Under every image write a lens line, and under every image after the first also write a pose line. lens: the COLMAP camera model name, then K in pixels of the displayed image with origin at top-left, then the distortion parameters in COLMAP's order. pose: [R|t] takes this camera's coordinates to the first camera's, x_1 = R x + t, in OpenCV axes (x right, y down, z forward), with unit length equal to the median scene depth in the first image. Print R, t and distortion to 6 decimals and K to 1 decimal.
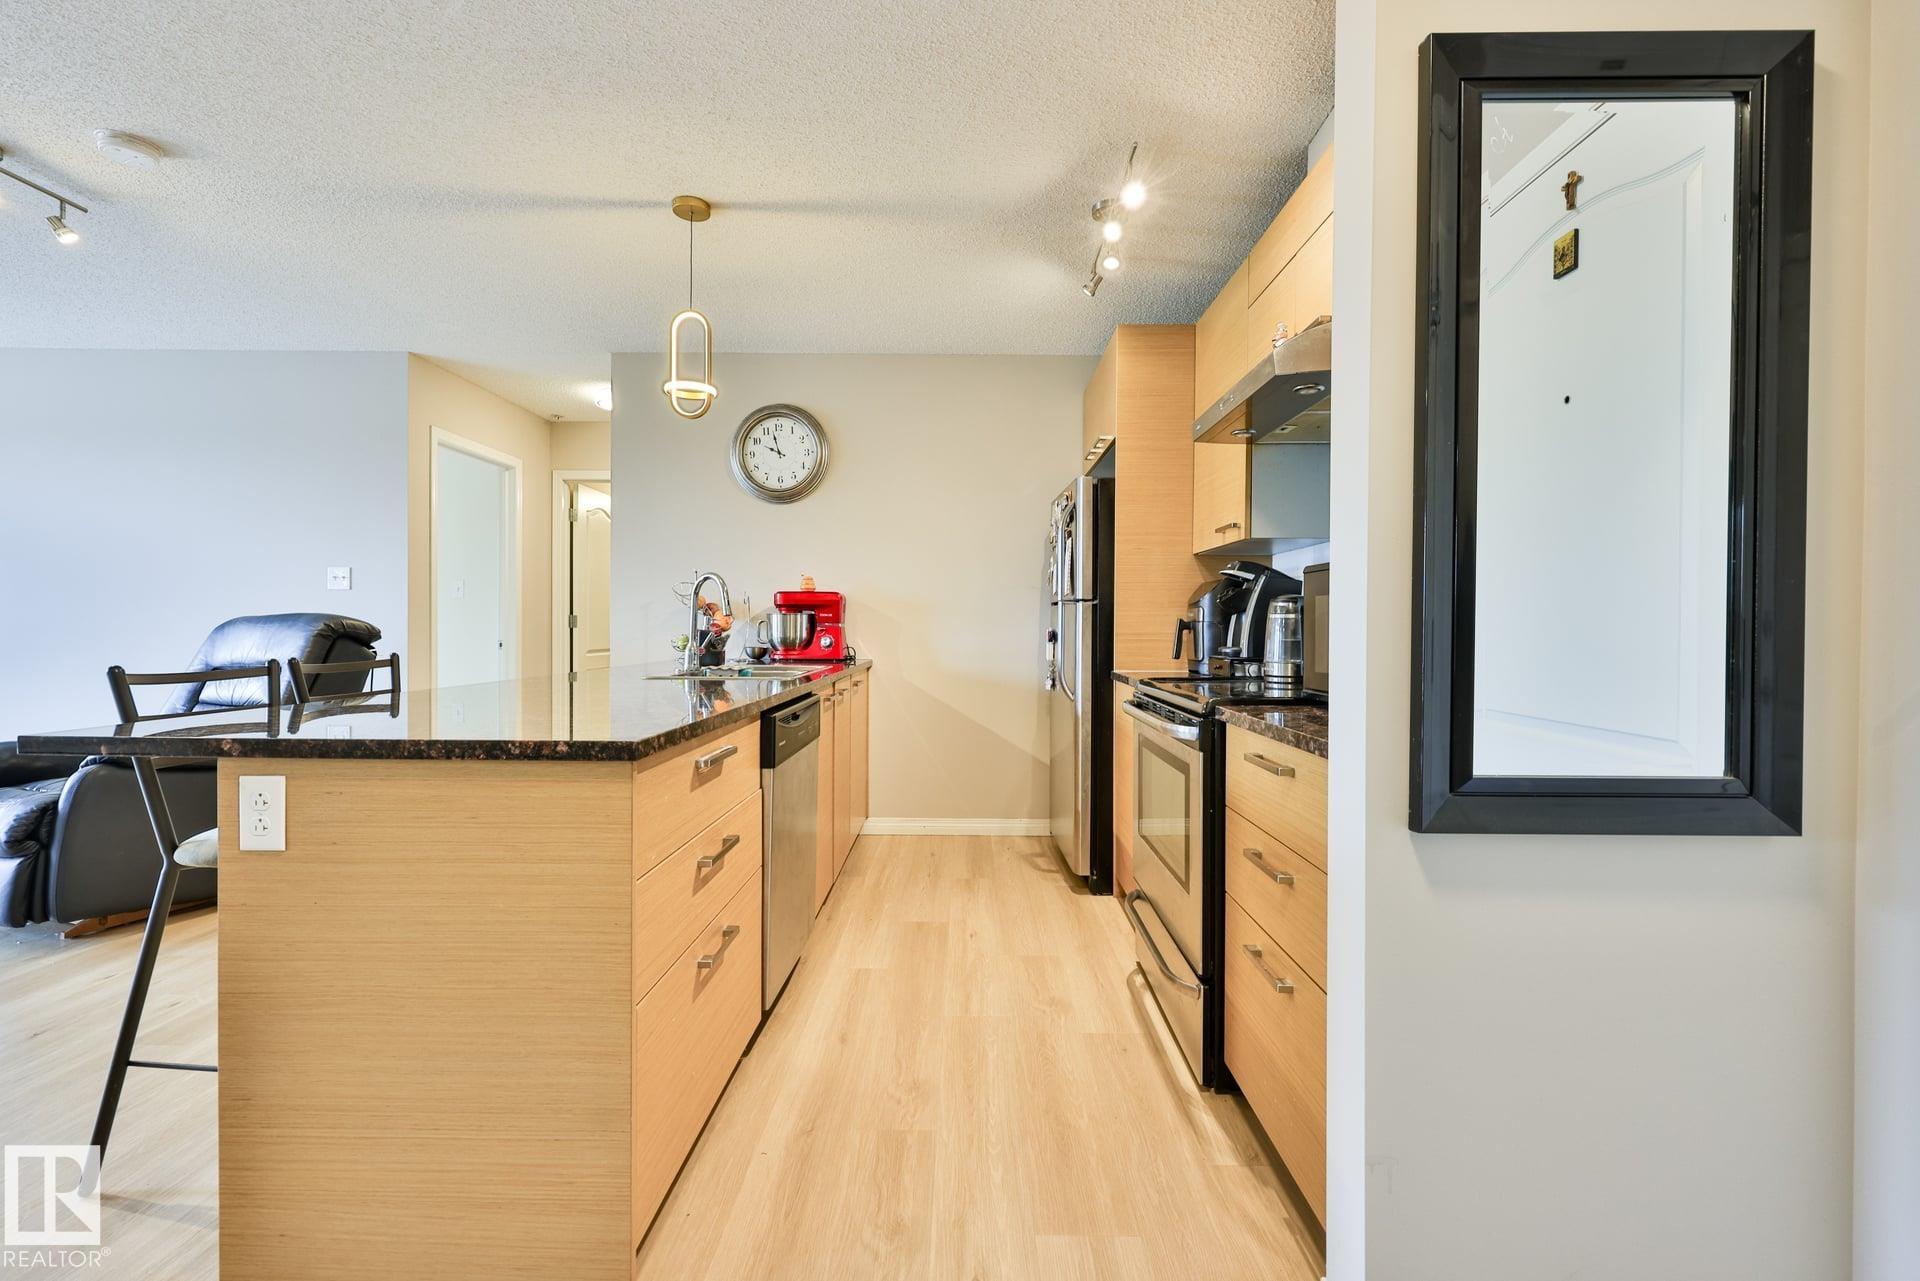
lens RADIAL K [[816.0, 0, 965.5], [0, 816.0, 634.6], [0, 0, 1]] dist [-0.001602, 0.000470]
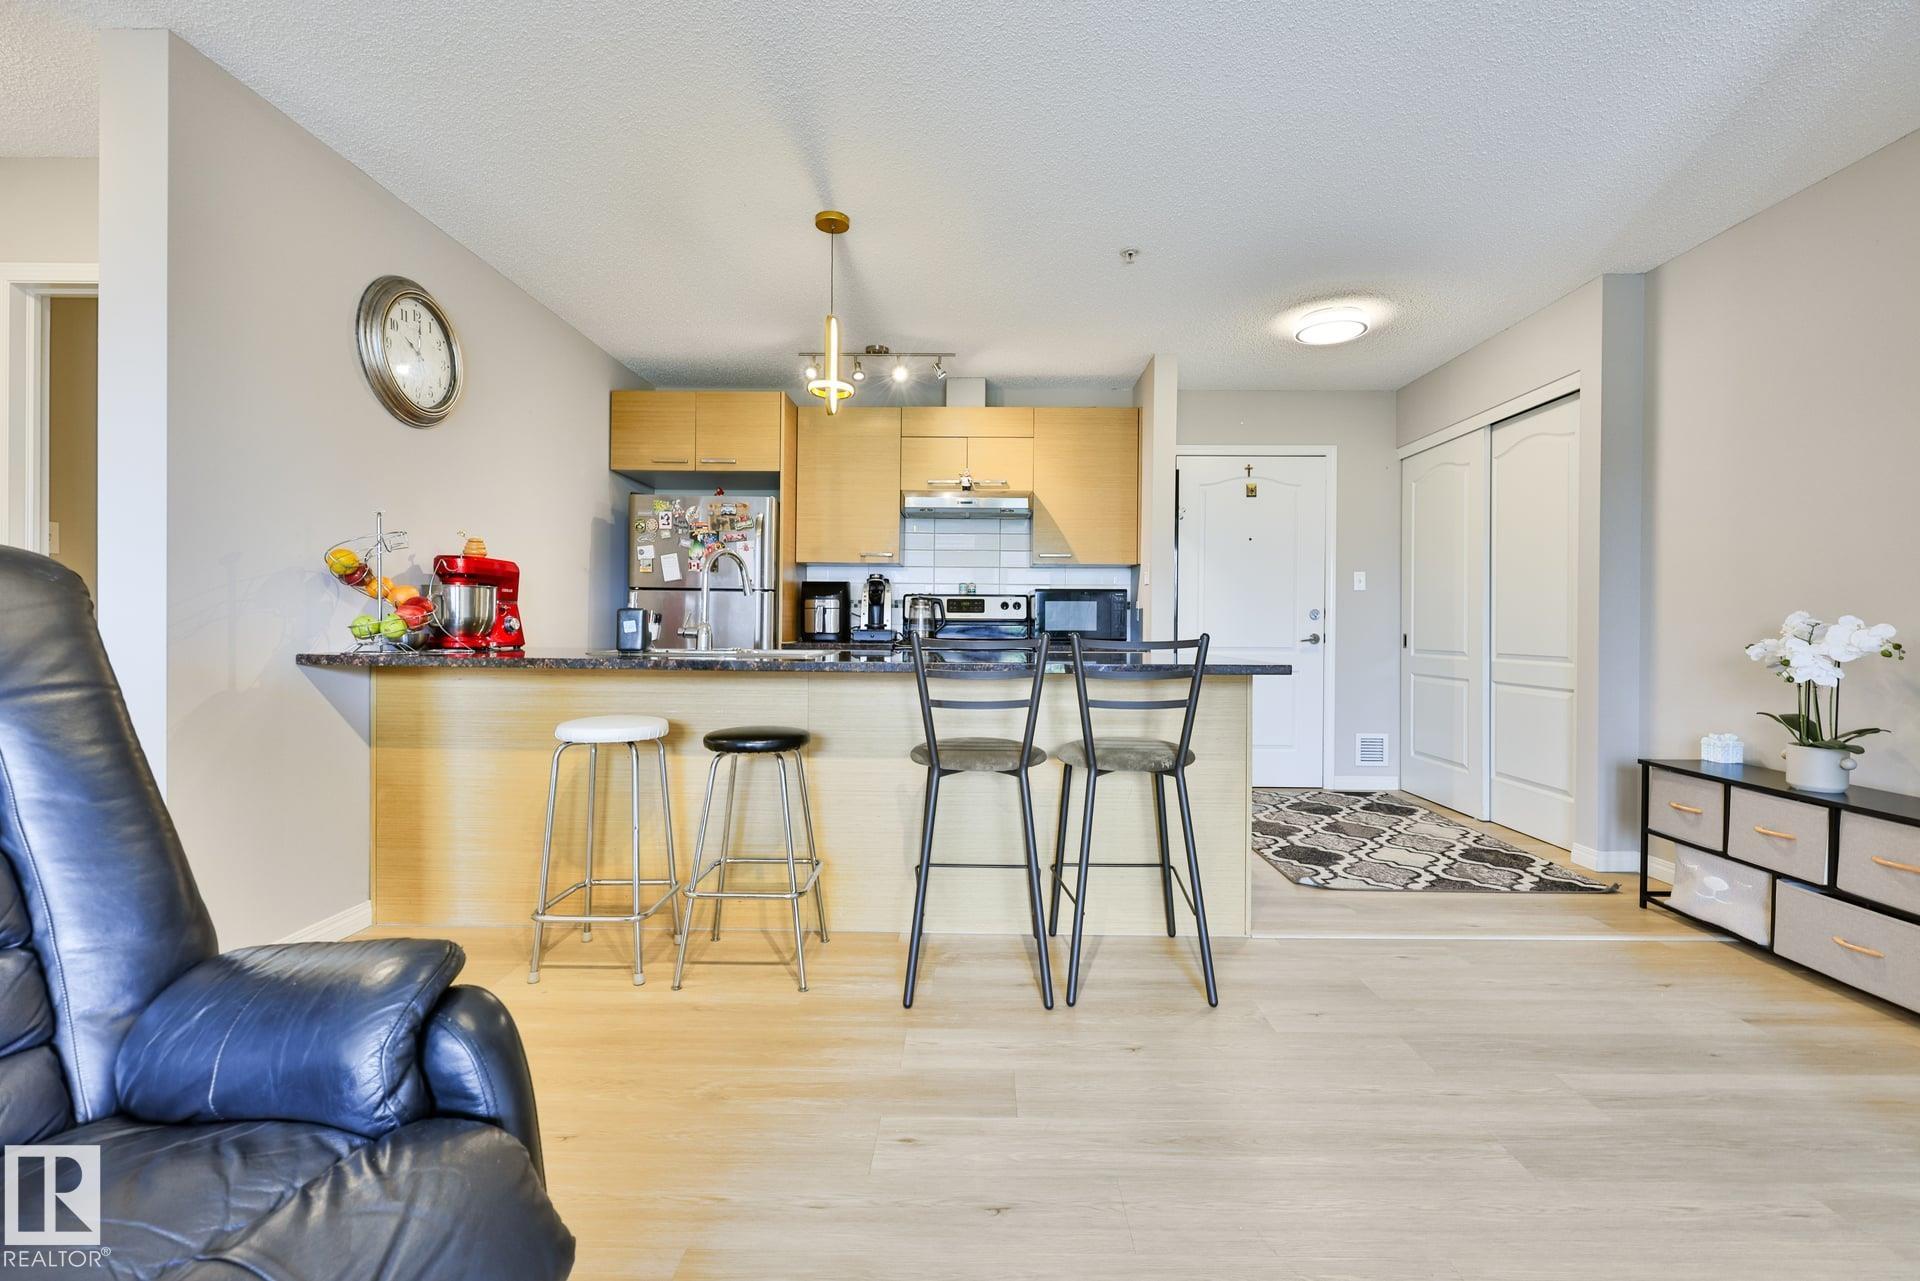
lens RADIAL K [[816.0, 0, 965.4], [0, 816.0, 635.0], [0, 0, 1]] dist [-0.001602, 0.000470]
pose [[0.018252, -0.016701, 0.999694, -1.156322], [0.001965, 0.999859, 0.016667, 0.008777], [-0.999831, 0.001660, 0.018282, 0.650807]]
